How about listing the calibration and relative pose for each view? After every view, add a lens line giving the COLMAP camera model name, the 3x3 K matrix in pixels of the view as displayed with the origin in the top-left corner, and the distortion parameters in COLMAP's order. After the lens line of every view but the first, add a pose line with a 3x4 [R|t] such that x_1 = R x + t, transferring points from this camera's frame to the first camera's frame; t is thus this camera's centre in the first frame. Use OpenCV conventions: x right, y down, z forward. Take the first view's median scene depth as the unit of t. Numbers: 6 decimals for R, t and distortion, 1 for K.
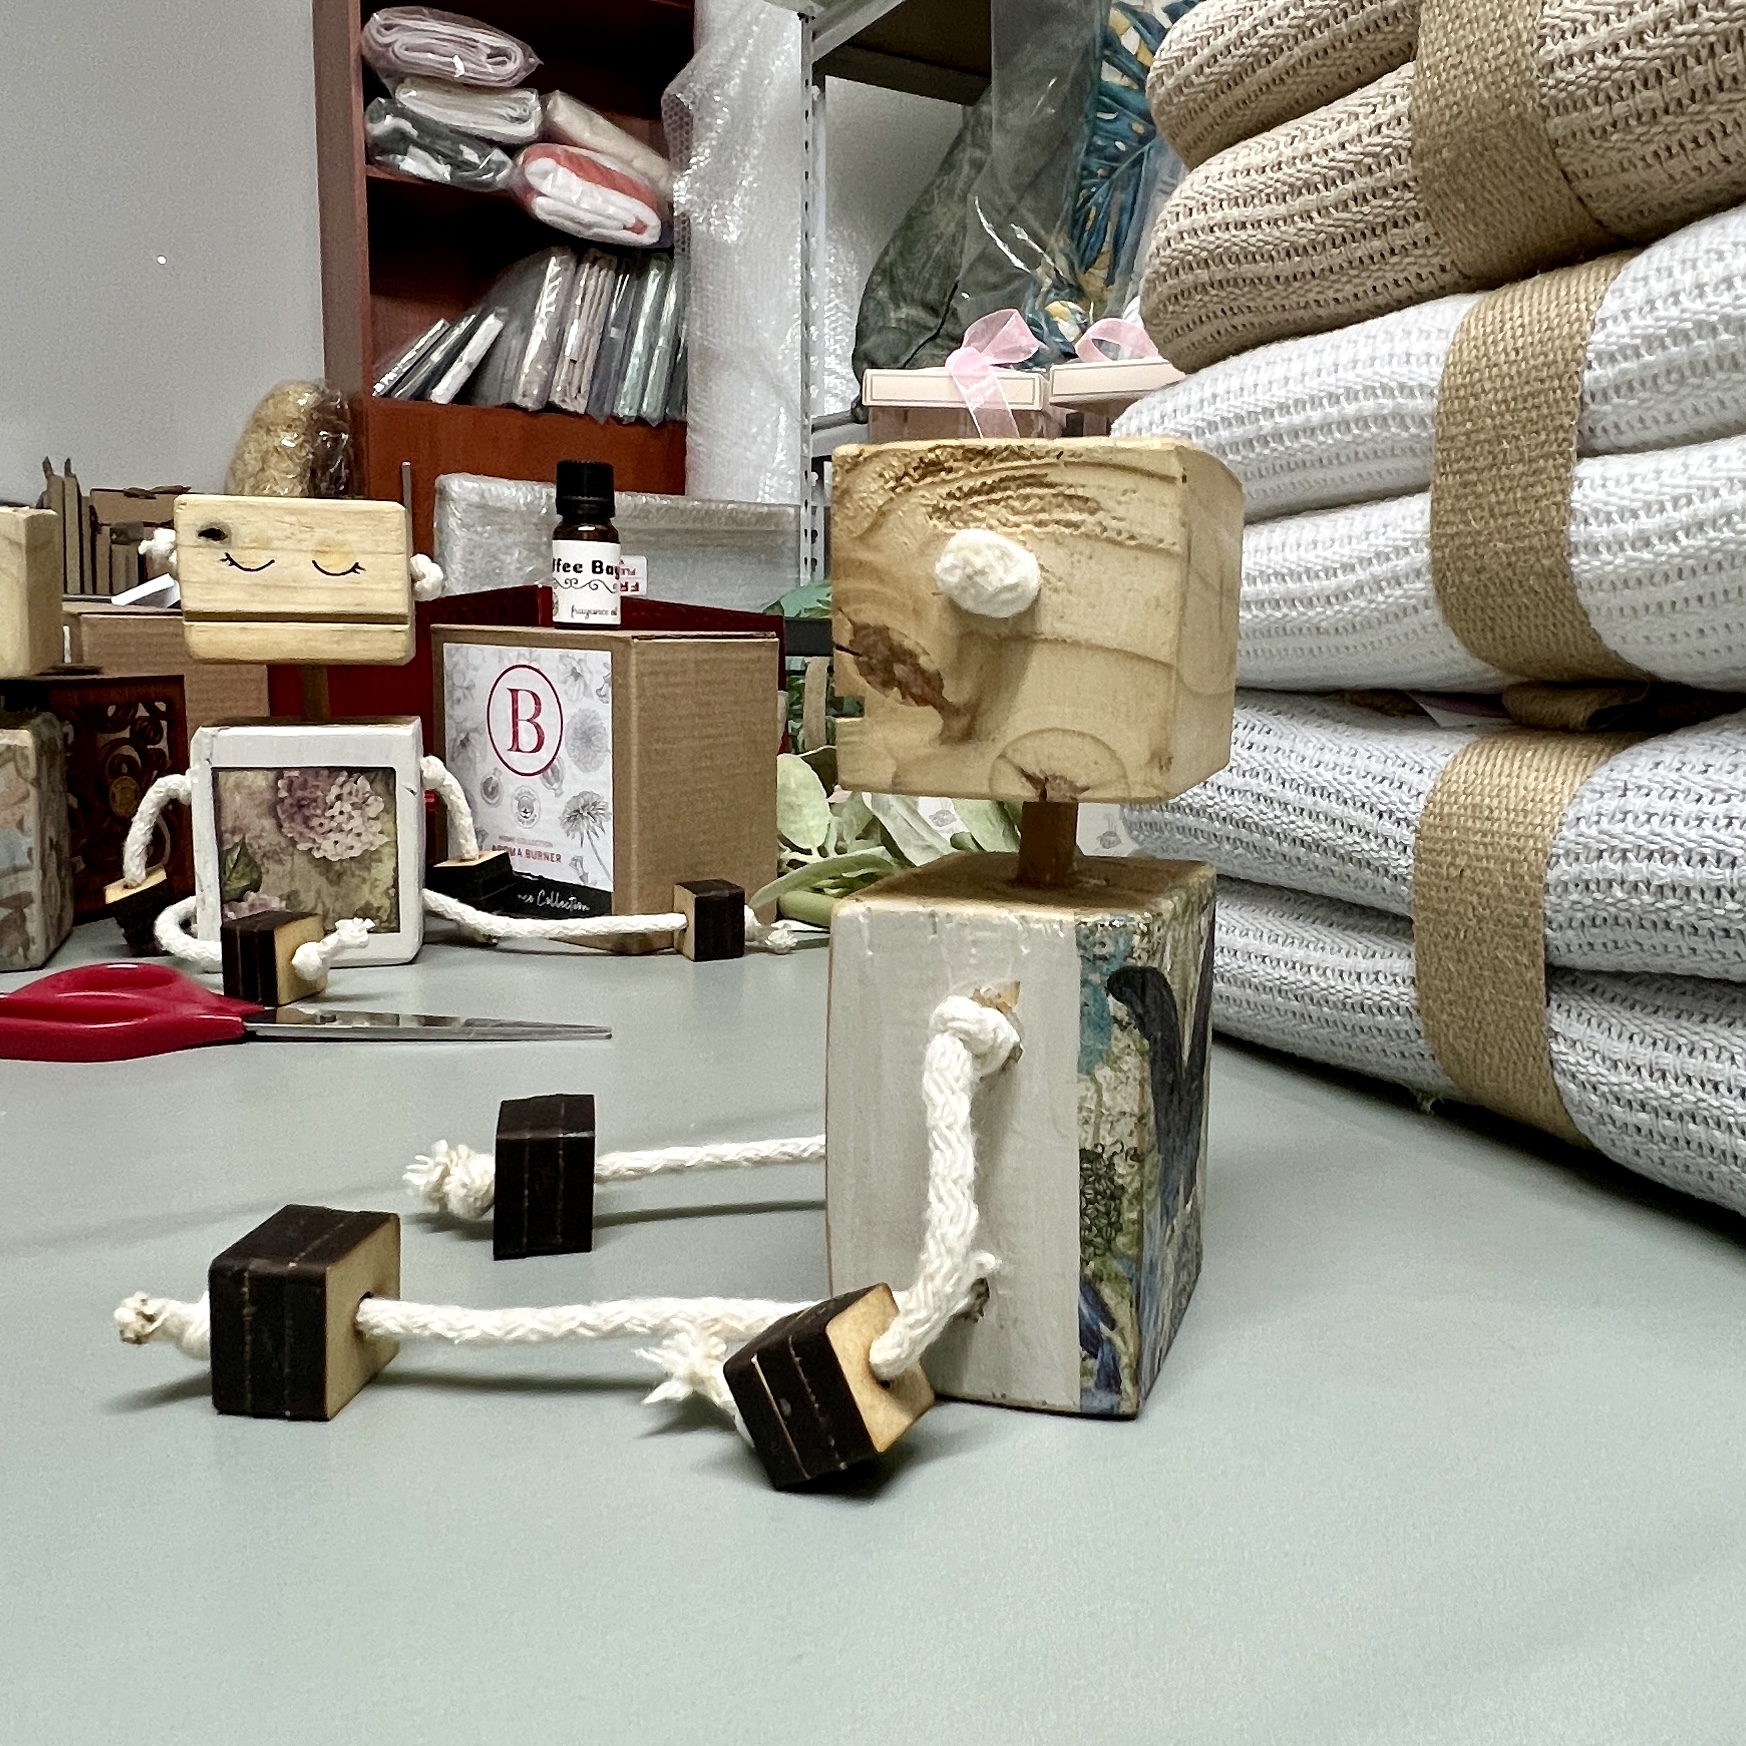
lens RADIAL K [[1626.9, 0, 1046.3], [0, 1626.9, 839.0], [0, 0, 1]] dist [0.000297, -0.007549]
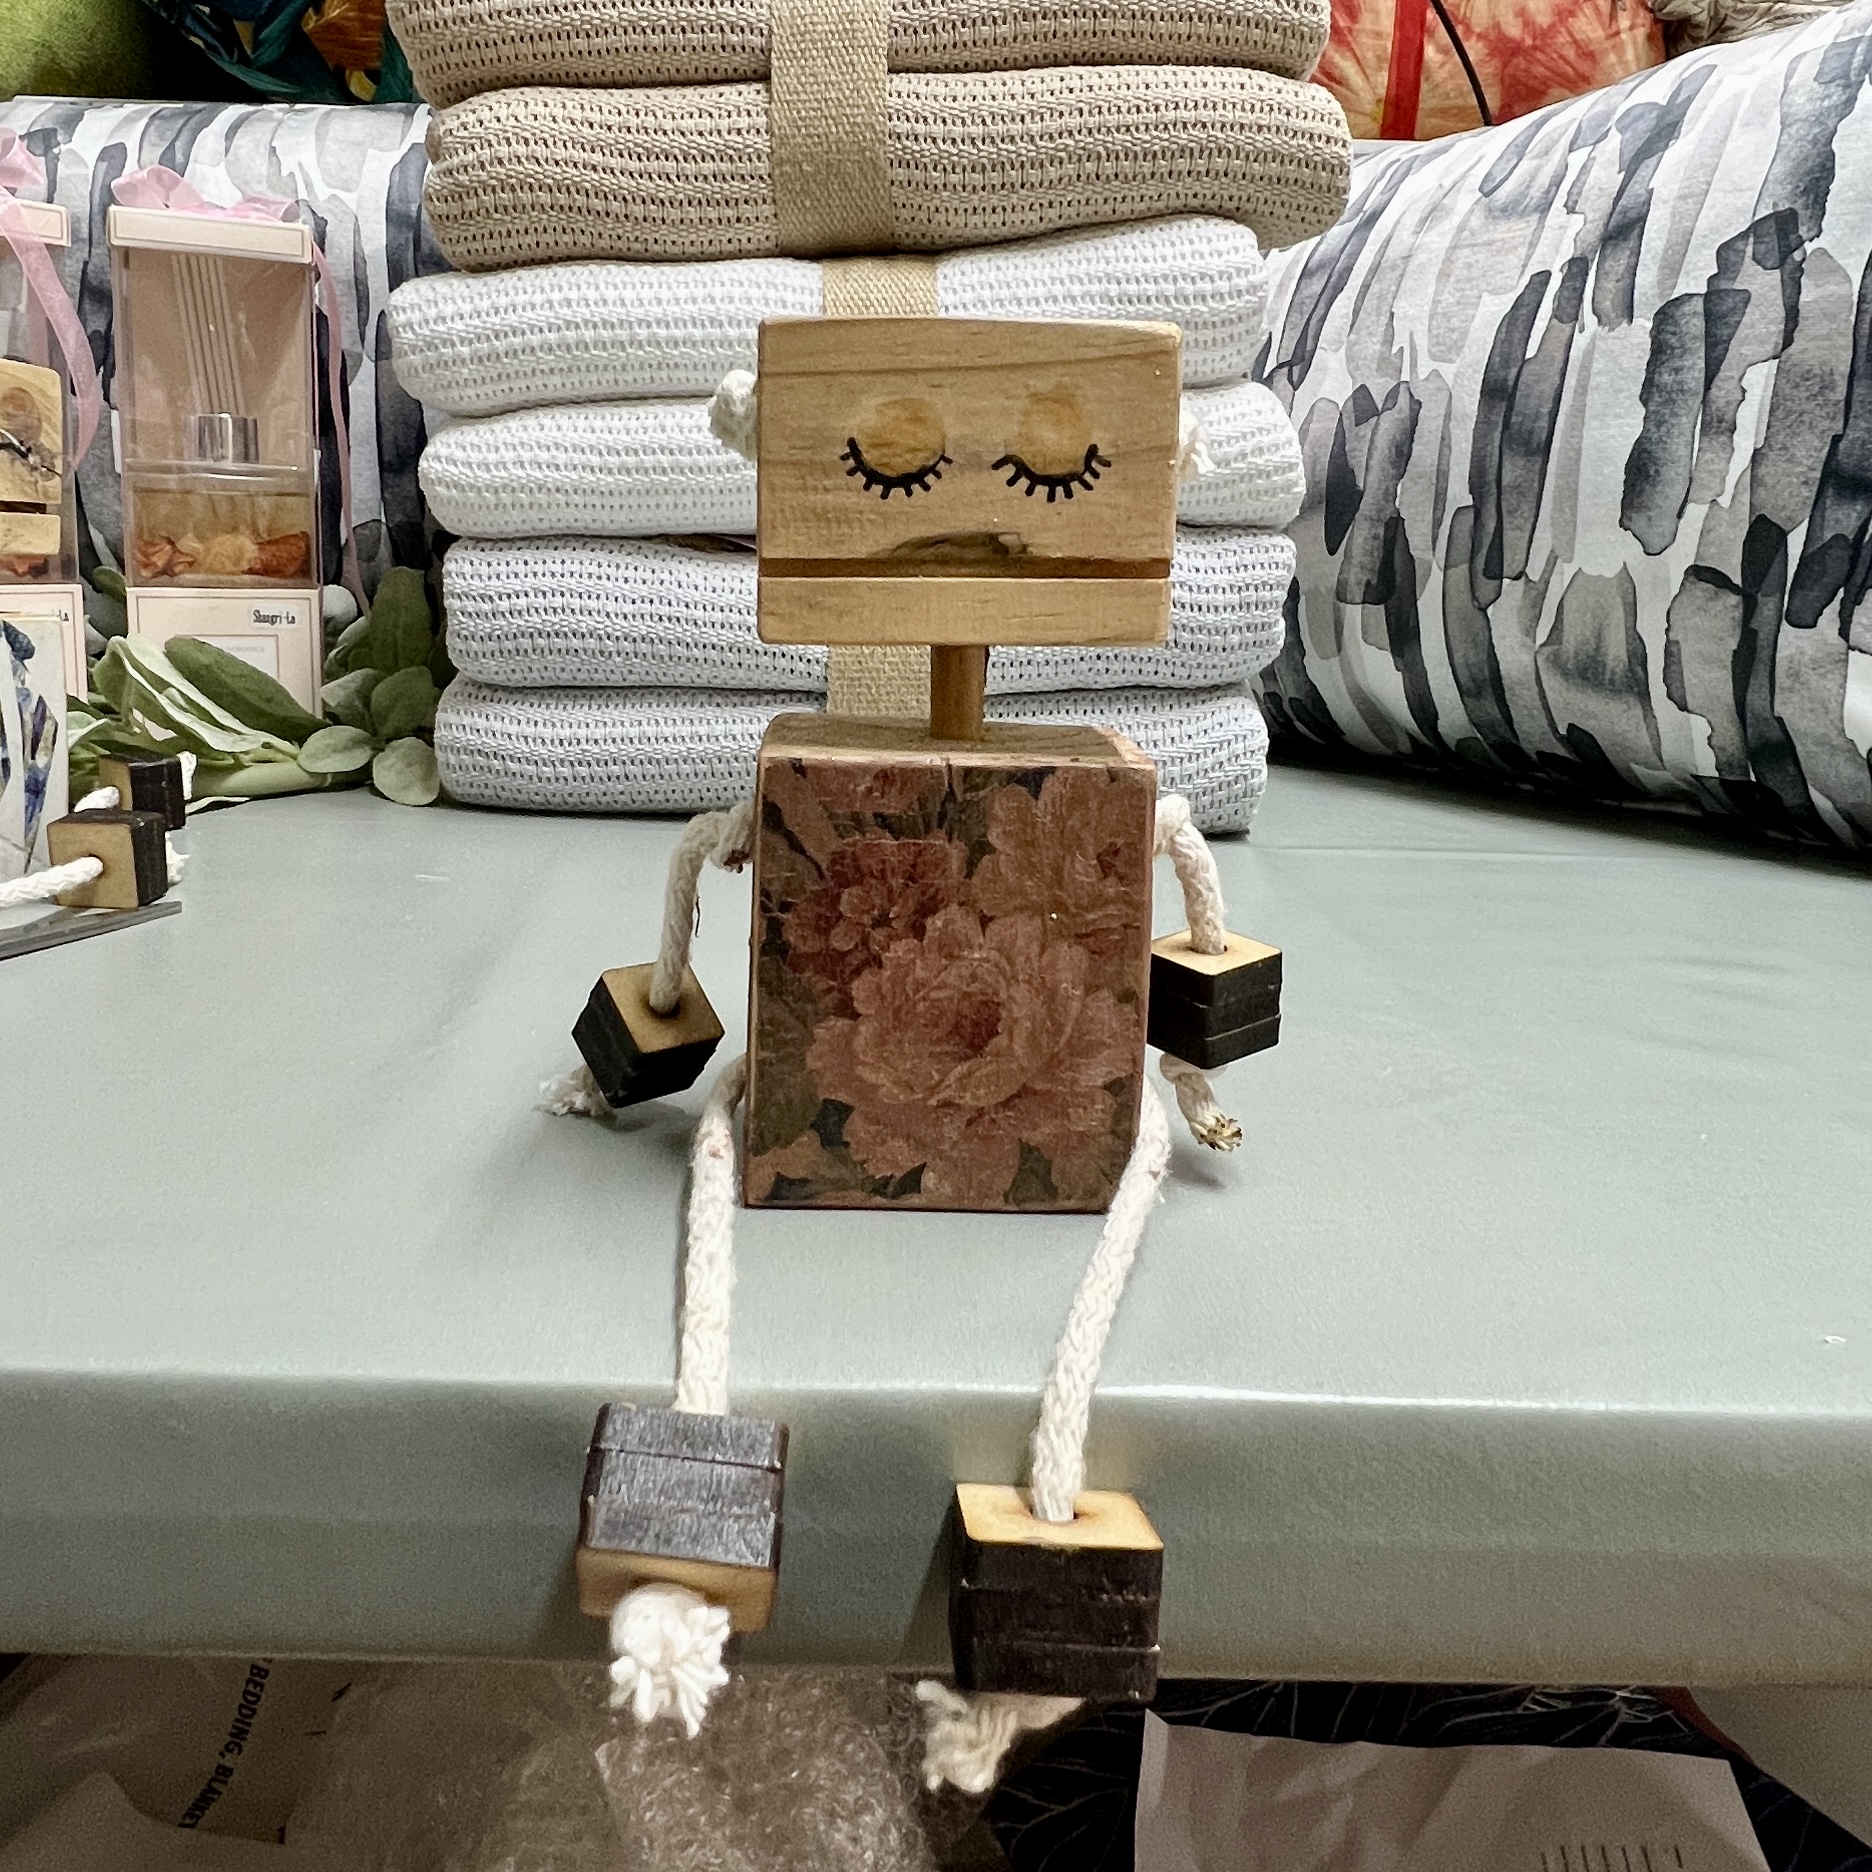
lens RADIAL K [[1663.4, 0, 913.4], [0, 1663.4, 831.5], [0, 0, 1]] dist [0.000922, -0.004453]
pose [[0.525178, -0.172081, 0.833412, -0.999264], [0.094747, 0.985077, 0.143691, -0.031550], [-0.845701, 0.003500, 0.533645, 0.103879]]
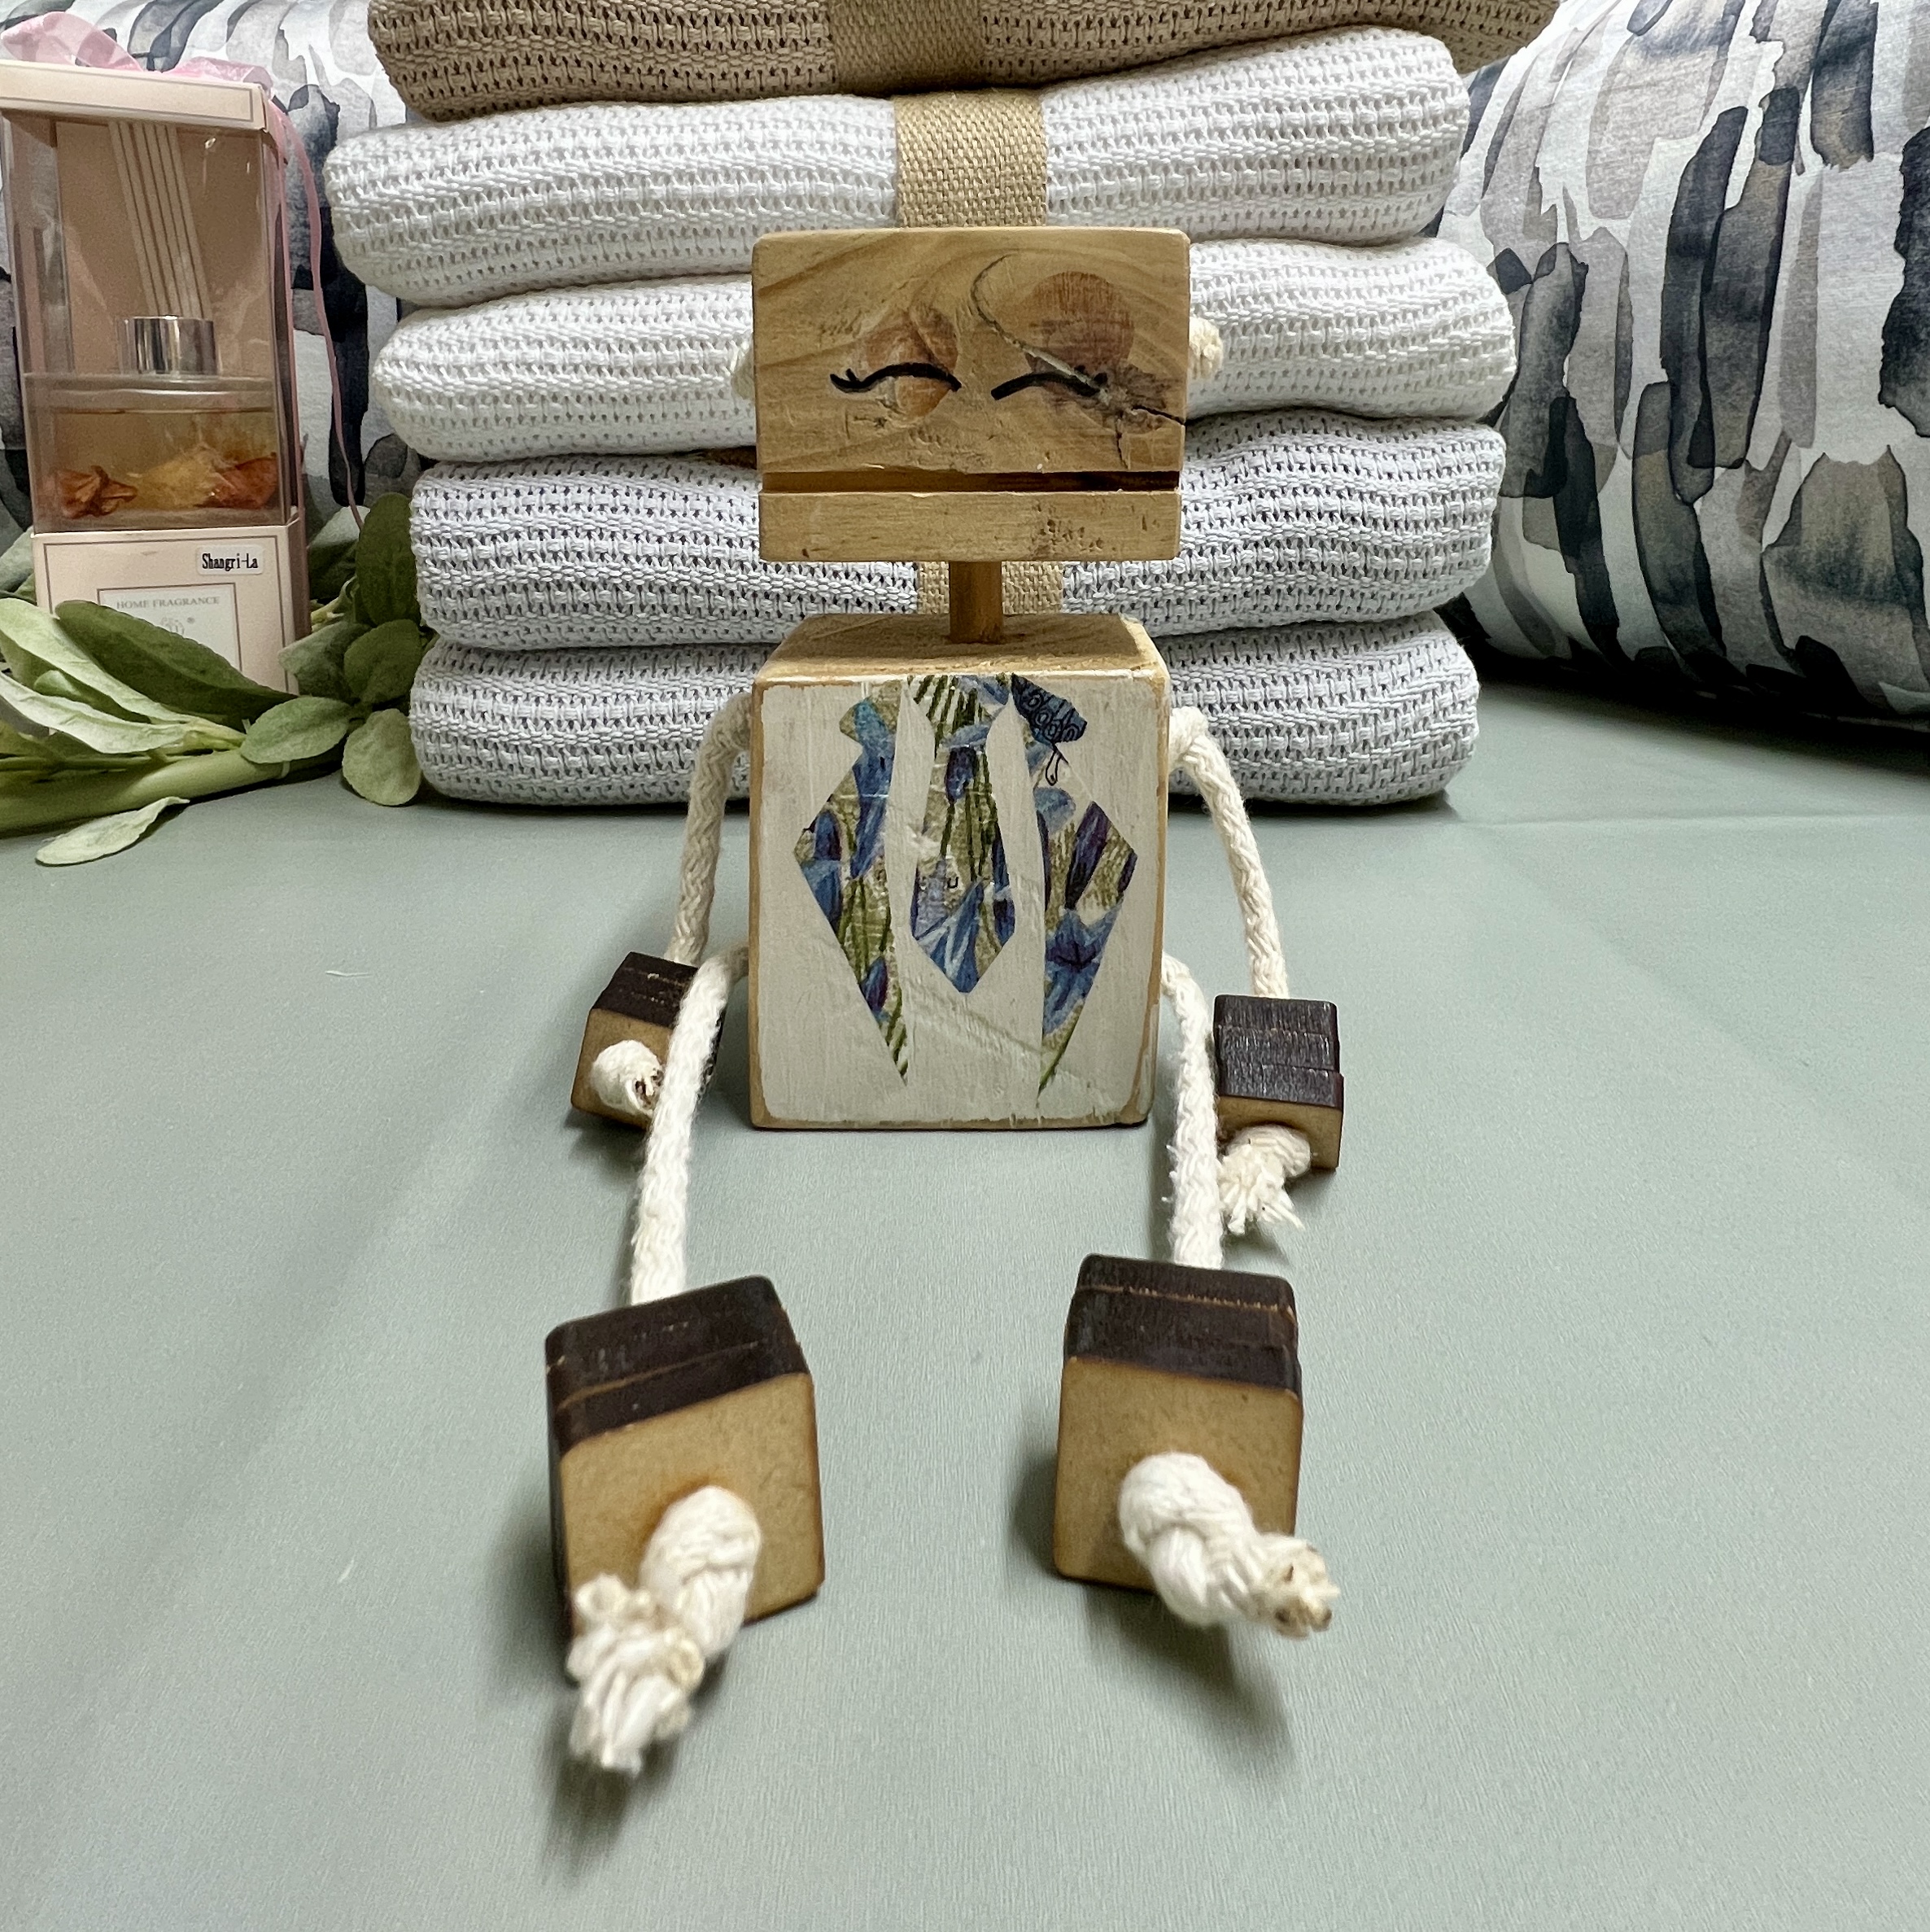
lens RADIAL K [[1365.5, 0, 1016.7], [0, 1365.5, 586.8], [0, 0, 1]] dist [-0.004350, 0.001001]
pose [[0.489650, -0.147617, 0.859332, -0.545408], [0.125696, 0.987220, 0.097964, -0.072644], [-0.862811, 0.060047, 0.501948, 0.429695]]
